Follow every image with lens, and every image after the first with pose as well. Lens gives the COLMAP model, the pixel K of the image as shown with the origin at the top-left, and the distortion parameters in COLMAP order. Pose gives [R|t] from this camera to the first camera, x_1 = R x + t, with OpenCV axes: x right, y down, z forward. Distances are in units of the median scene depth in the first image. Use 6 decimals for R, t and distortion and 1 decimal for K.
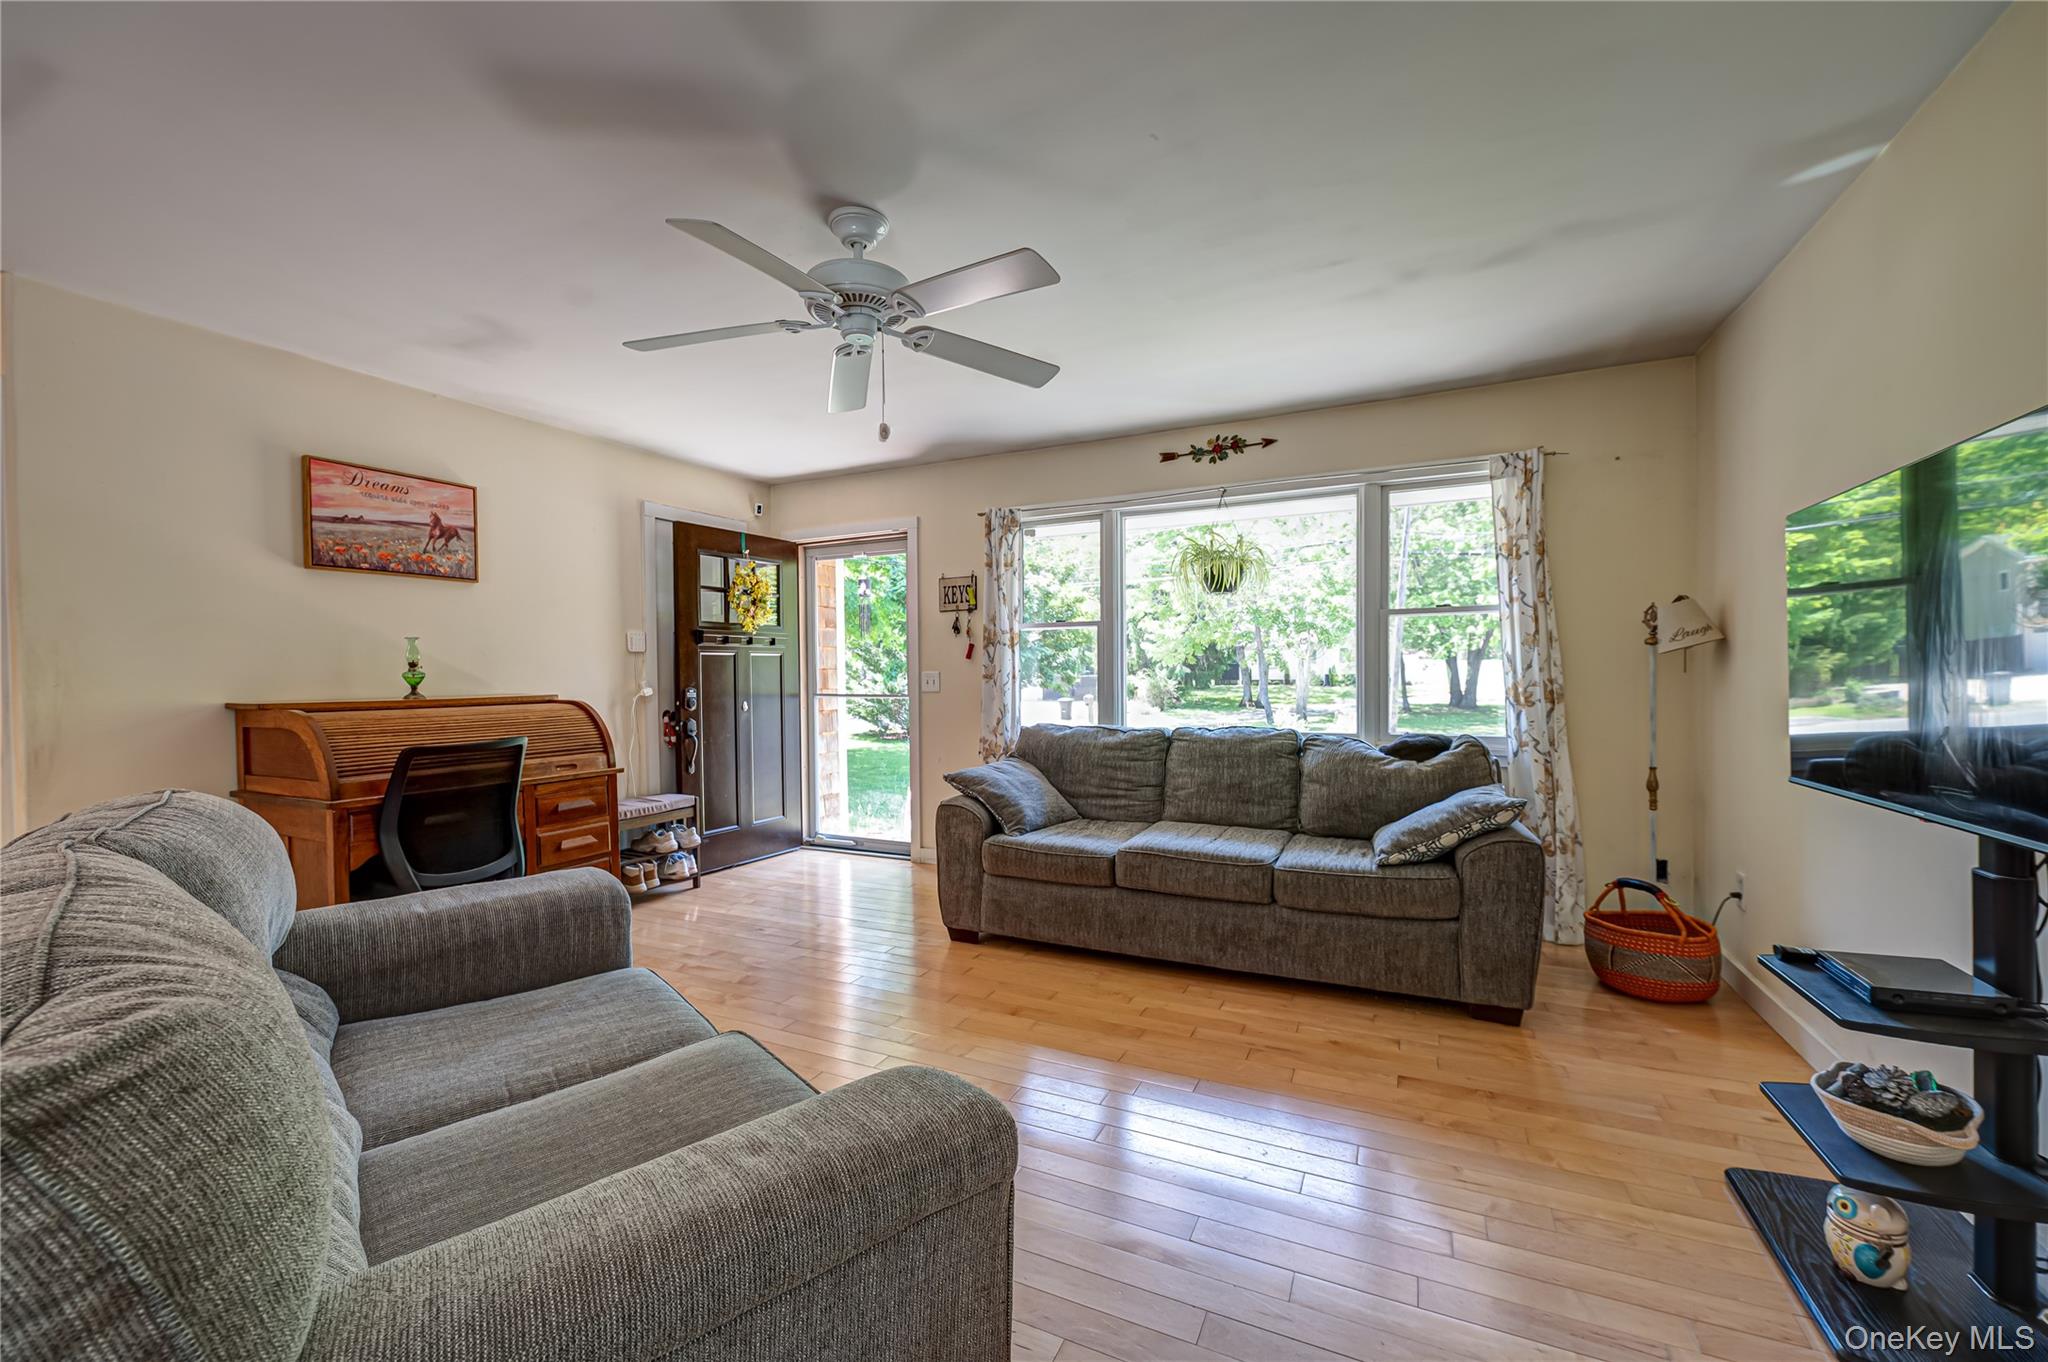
lens RADIAL K [[810.6, 0, 1019.8], [0, 810.6, 692.6], [0, 0, 1]] dist [-0.004052, -0.002099]
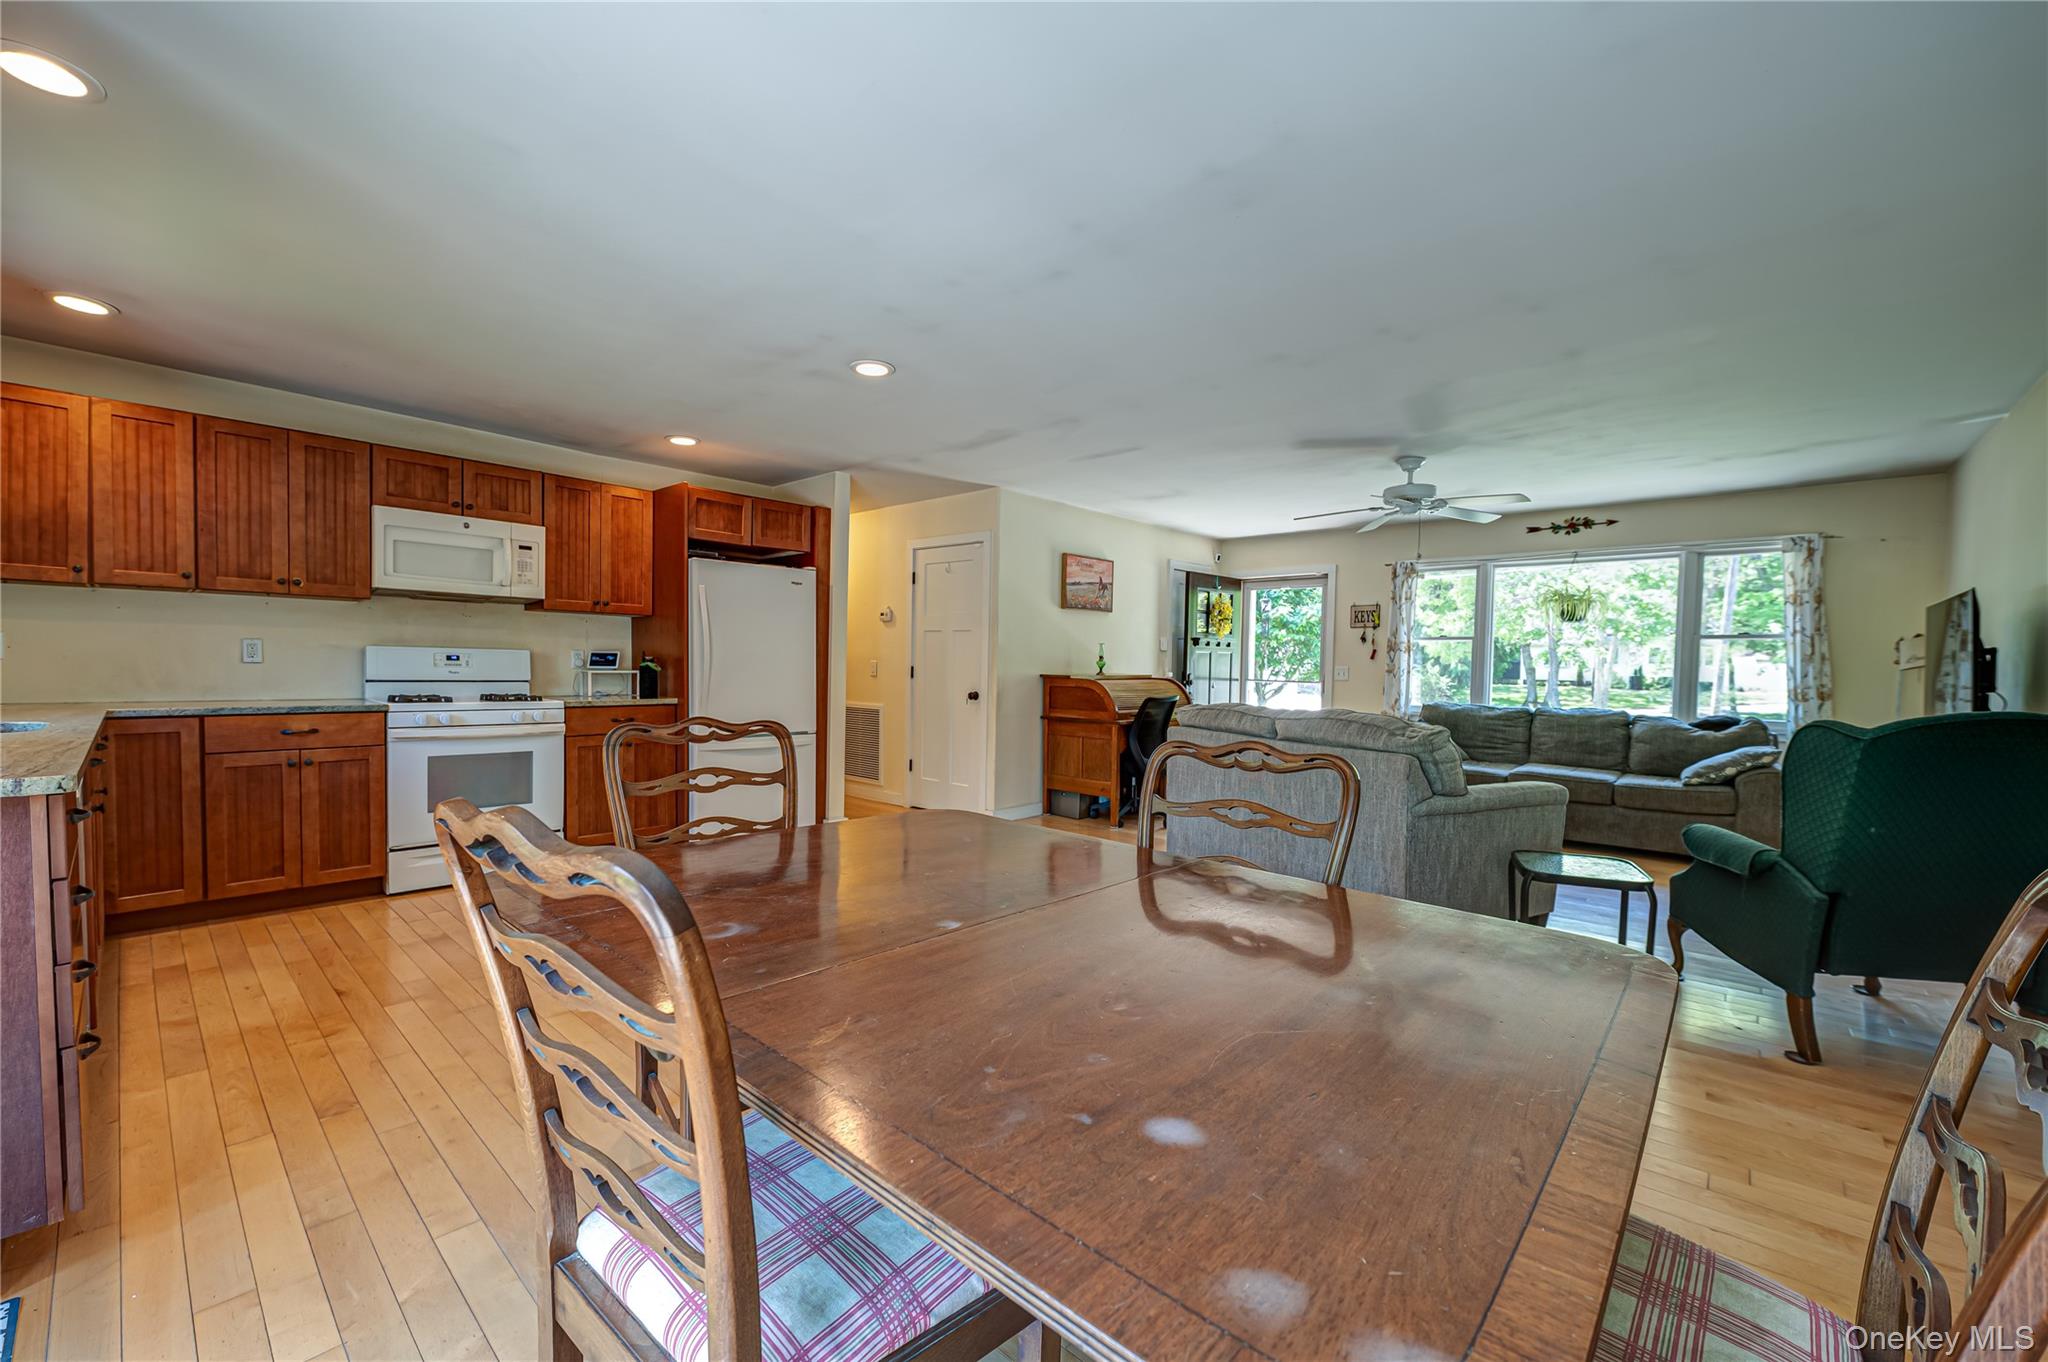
lens RADIAL K [[810.6, 0, 1018.2], [0, 810.6, 690.0], [0, 0, 1]] dist [-0.004052, -0.002099]
pose [[0.959059, 0.035715, -0.280946, -0.353803], [-0.032712, 0.999347, 0.015374, 0.018783], [0.281312, -0.005554, 0.959600, -0.840074]]
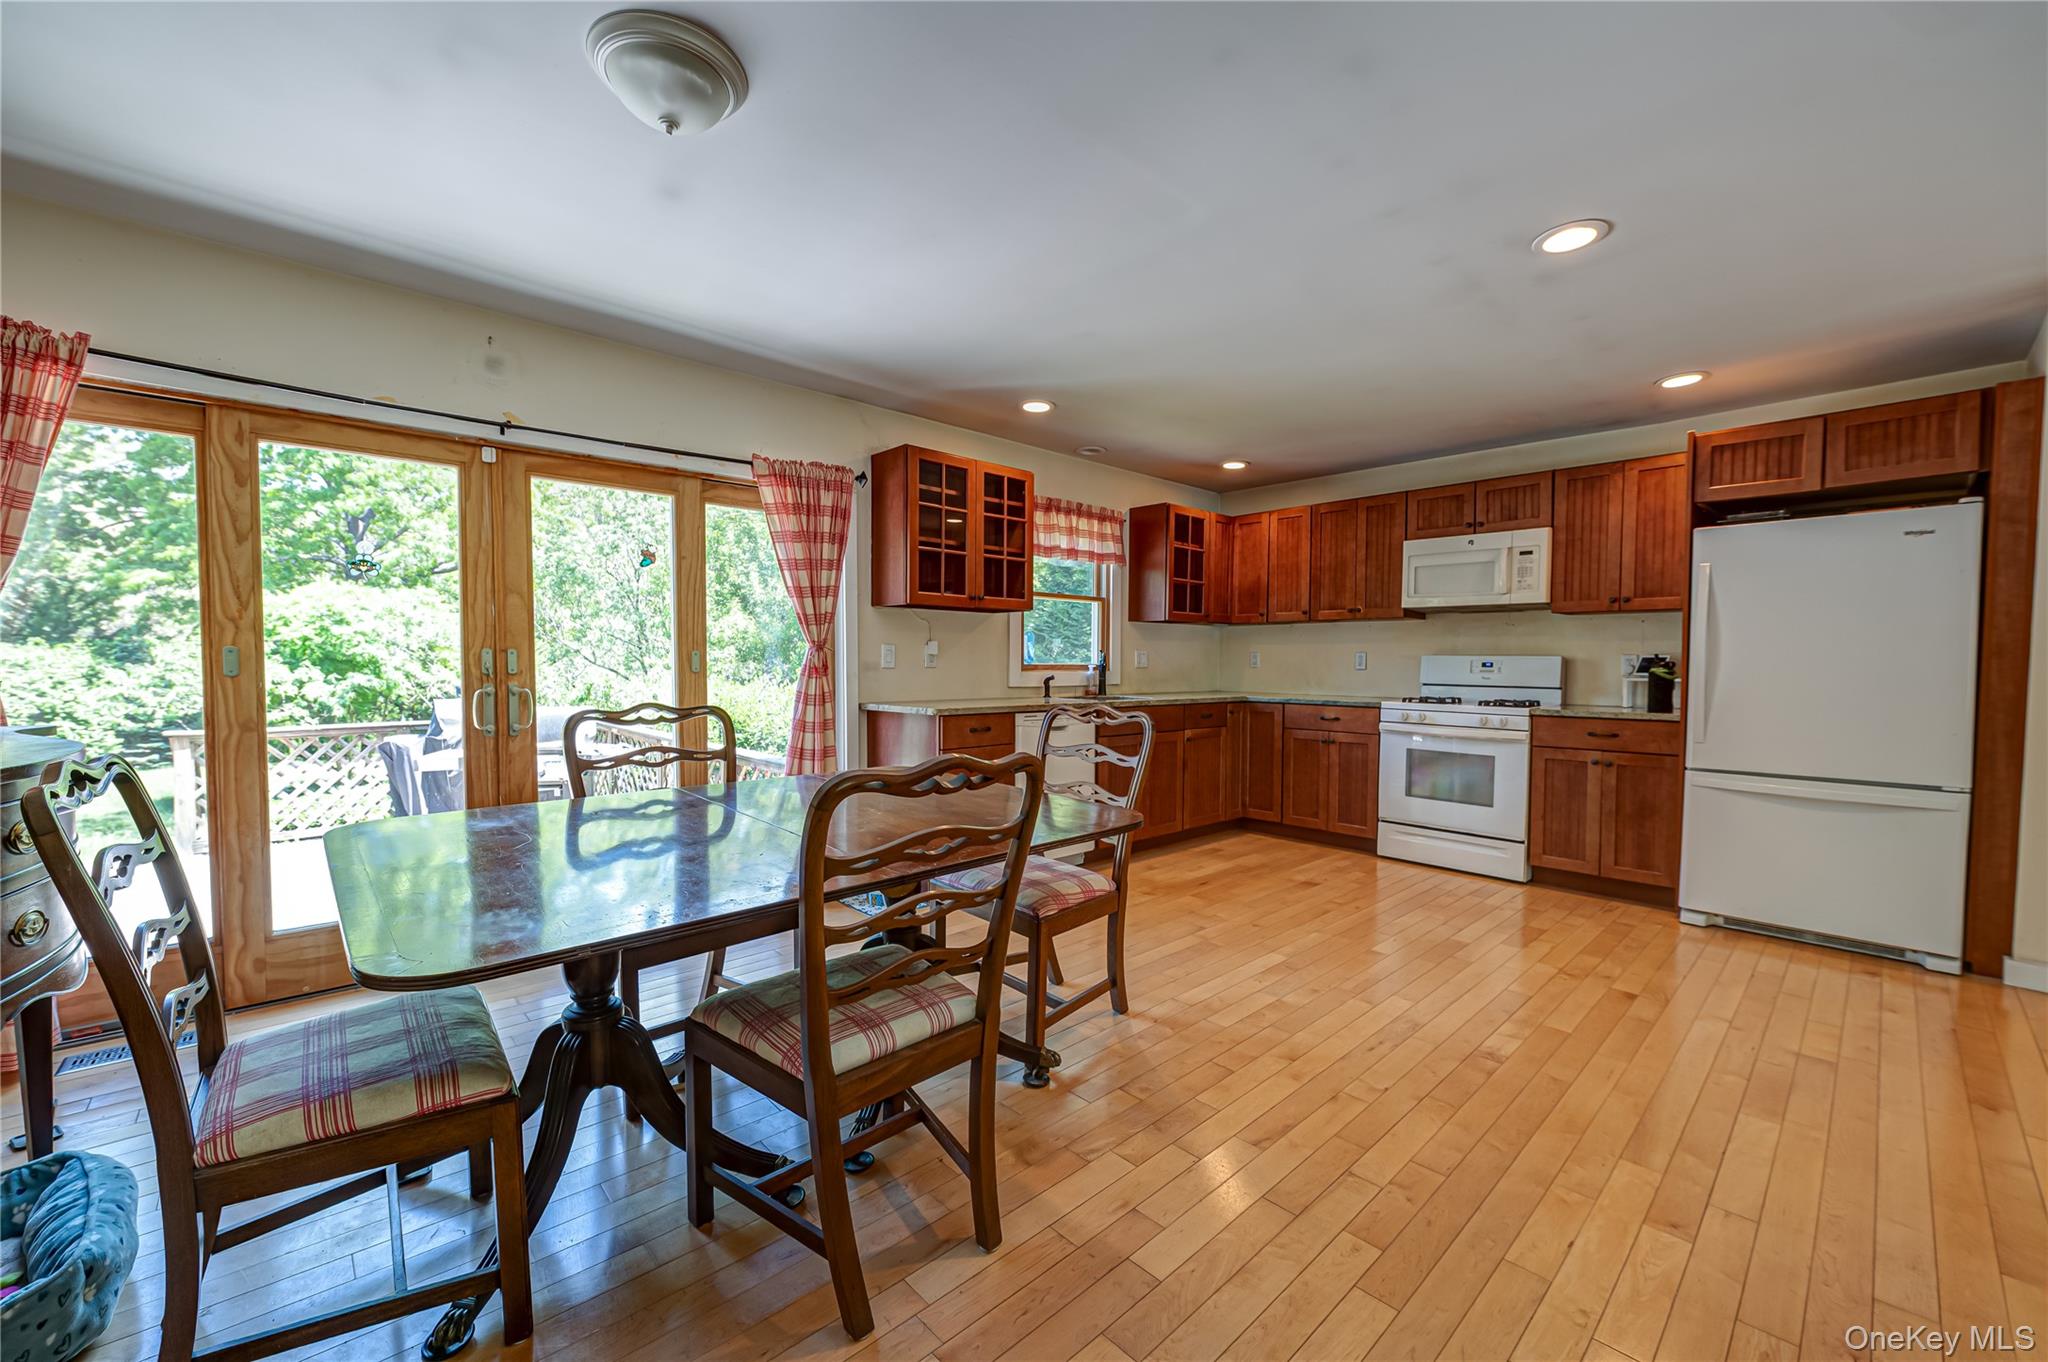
lens RADIAL K [[810.6, 0, 1022.1], [0, 810.6, 691.0], [0, 0, 1]] dist [-0.004052, -0.002099]
pose [[-0.366368, 0.043716, -0.929443, -0.009917], [-0.019772, 0.998304, 0.054749, 0.002227], [0.930260, 0.038435, -0.364882, -0.136682]]
